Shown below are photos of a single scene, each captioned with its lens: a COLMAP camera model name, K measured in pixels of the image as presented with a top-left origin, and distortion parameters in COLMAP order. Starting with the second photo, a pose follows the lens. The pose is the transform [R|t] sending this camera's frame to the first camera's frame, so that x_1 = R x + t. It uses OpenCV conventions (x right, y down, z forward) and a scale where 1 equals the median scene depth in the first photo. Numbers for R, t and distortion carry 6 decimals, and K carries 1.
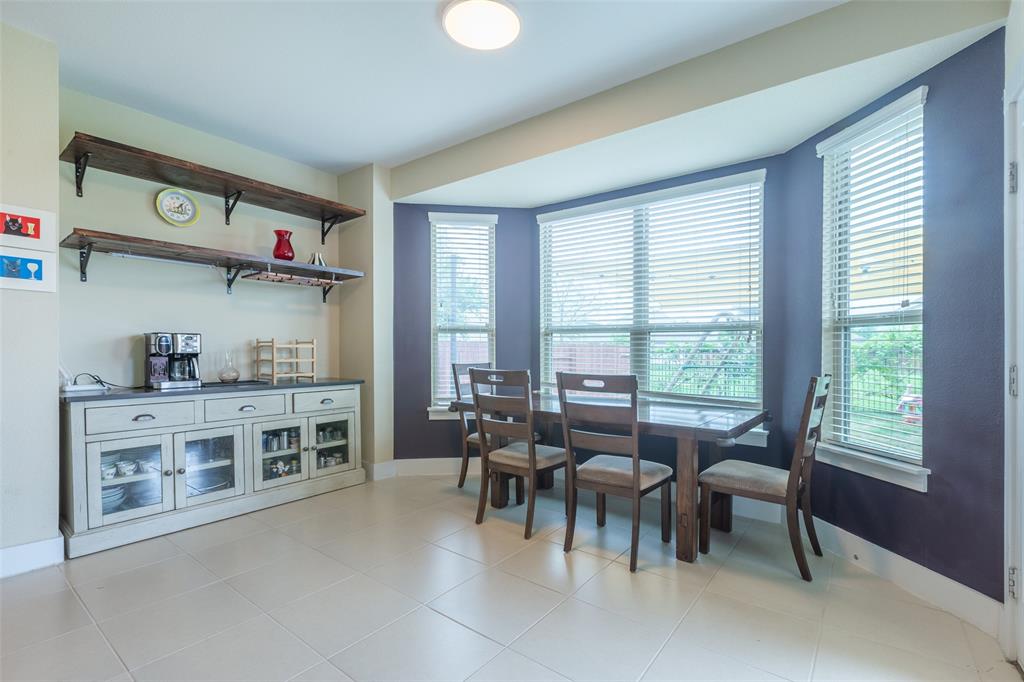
lens RADIAL K [[466.4, 0, 509.4], [0, 466.4, 347.4], [0, 0, 1]] dist [0.000788, 0.000281]
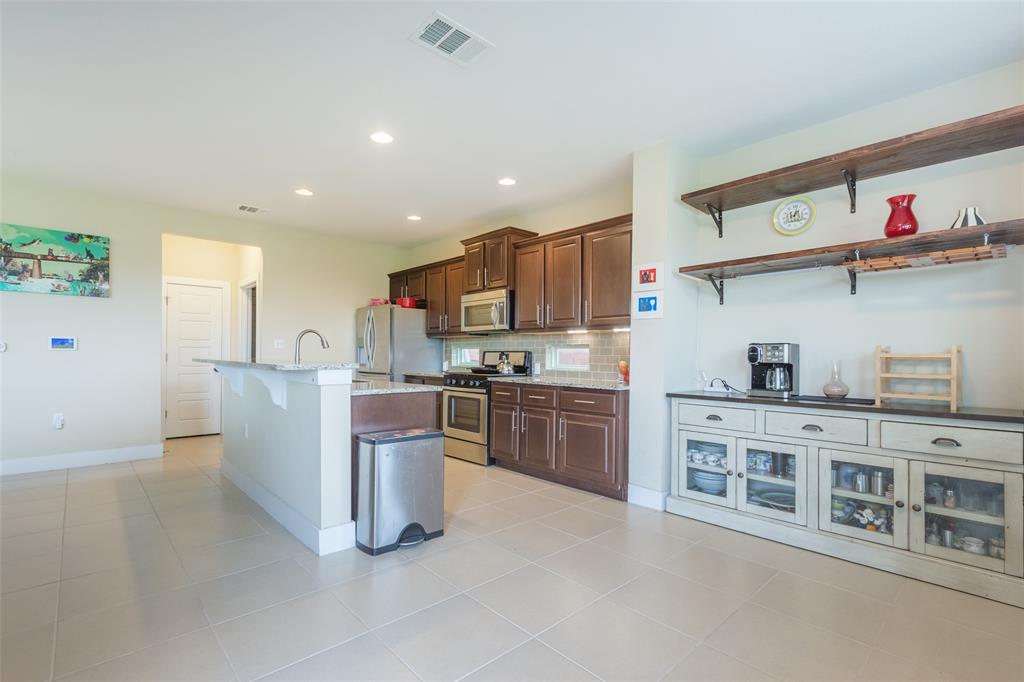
lens RADIAL K [[474.7, 0, 455.0], [0, 474.7, 343.5], [0, 0, 1]] dist [-0.000961, -0.000212]
pose [[-0.219744, -0.029326, -0.975117, 0.411417], [-0.007901, 0.999569, -0.028281, 0.004143], [0.975525, 0.001490, -0.219881, 0.515370]]
